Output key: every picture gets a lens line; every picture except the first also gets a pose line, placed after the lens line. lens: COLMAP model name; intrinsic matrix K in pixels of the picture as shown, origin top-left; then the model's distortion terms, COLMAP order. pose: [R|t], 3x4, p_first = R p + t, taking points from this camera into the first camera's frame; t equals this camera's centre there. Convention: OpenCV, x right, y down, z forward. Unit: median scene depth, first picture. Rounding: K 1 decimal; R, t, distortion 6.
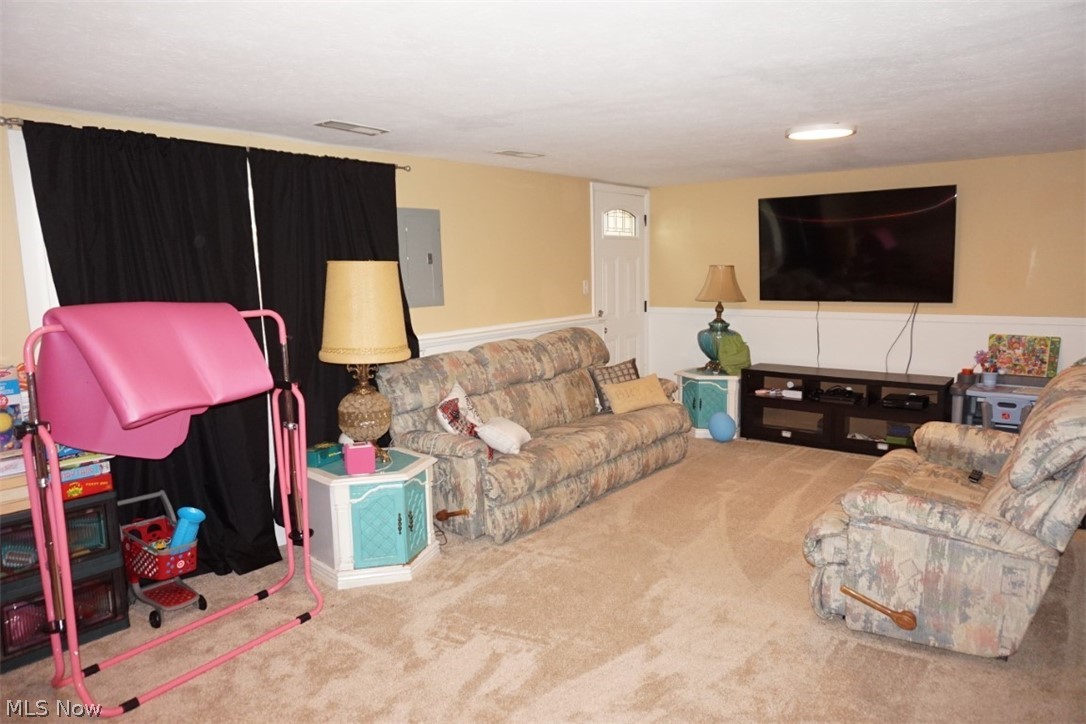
lens RADIAL K [[745.2, 0, 549.7], [0, 745.2, 362.7], [0, 0, 1]] dist [-0.003910, -0.000219]
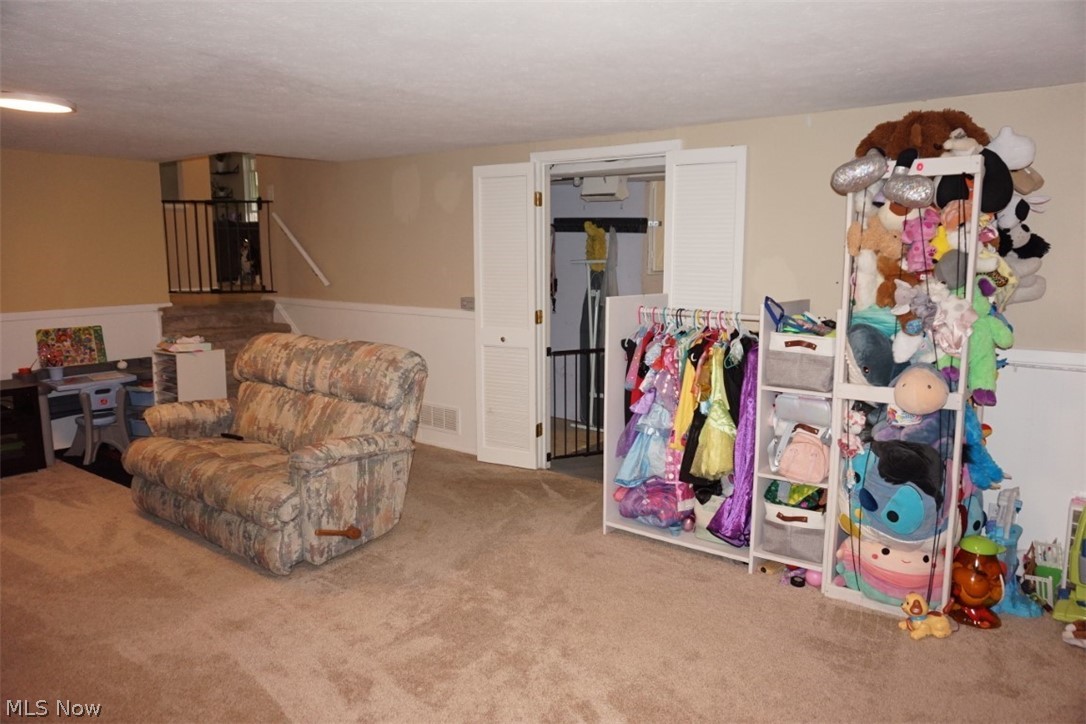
lens RADIAL K [[745.2, 0, 549.7], [0, 745.2, 362.7], [0, 0, 1]] dist [-0.003910, -0.000219]
pose [[-0.014360, -0.125829, 0.991948, -0.416553], [0.131957, 0.983135, 0.126621, -0.031785], [-0.991151, 0.132713, 0.002486, 0.344233]]
